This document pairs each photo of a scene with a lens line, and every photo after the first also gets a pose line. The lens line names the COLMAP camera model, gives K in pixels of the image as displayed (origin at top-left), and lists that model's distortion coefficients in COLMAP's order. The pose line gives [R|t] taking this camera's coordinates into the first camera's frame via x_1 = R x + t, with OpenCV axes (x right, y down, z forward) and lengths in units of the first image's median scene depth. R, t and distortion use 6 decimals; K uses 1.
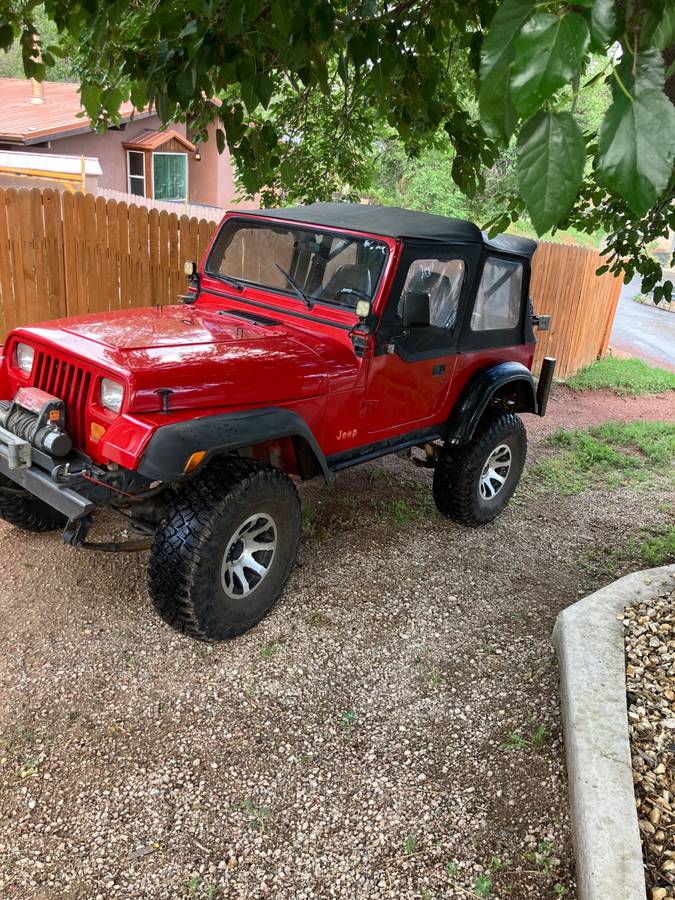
lens RADIAL K [[712.4, 0, 337.5], [0, 712.4, 450.0], [0, 0, 1]] dist [0.009142, 0.002533]
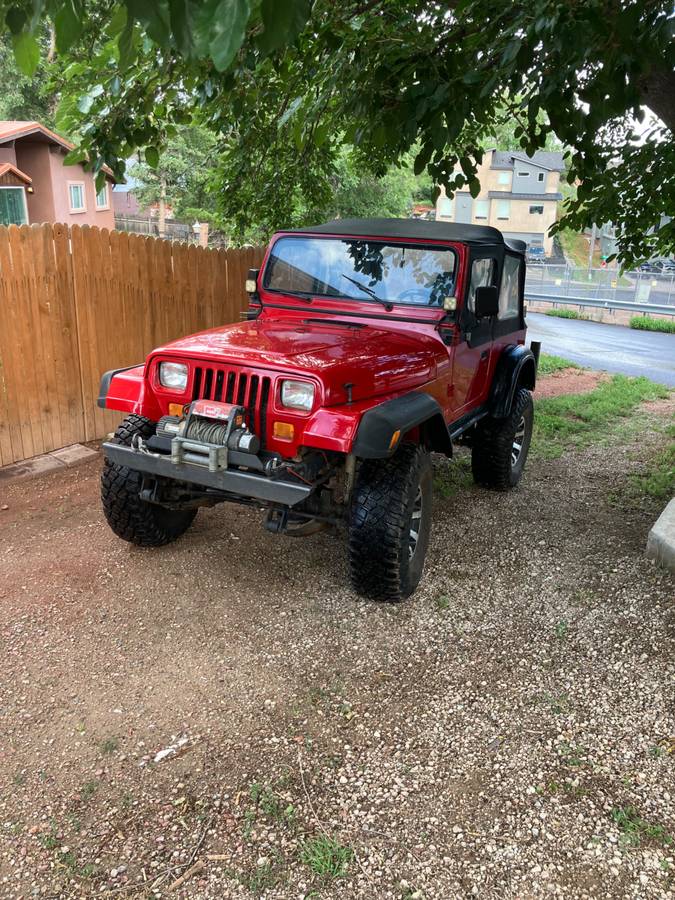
lens RADIAL K [[712.4, 0, 337.5], [0, 712.4, 450.0], [0, 0, 1]] dist [0.009142, 0.002533]
pose [[0.966922, -0.129824, 0.219561, -0.327508], [0.135823, 0.990656, -0.012383, 0.020722], [-0.215902, 0.041794, 0.975520, -0.065252]]
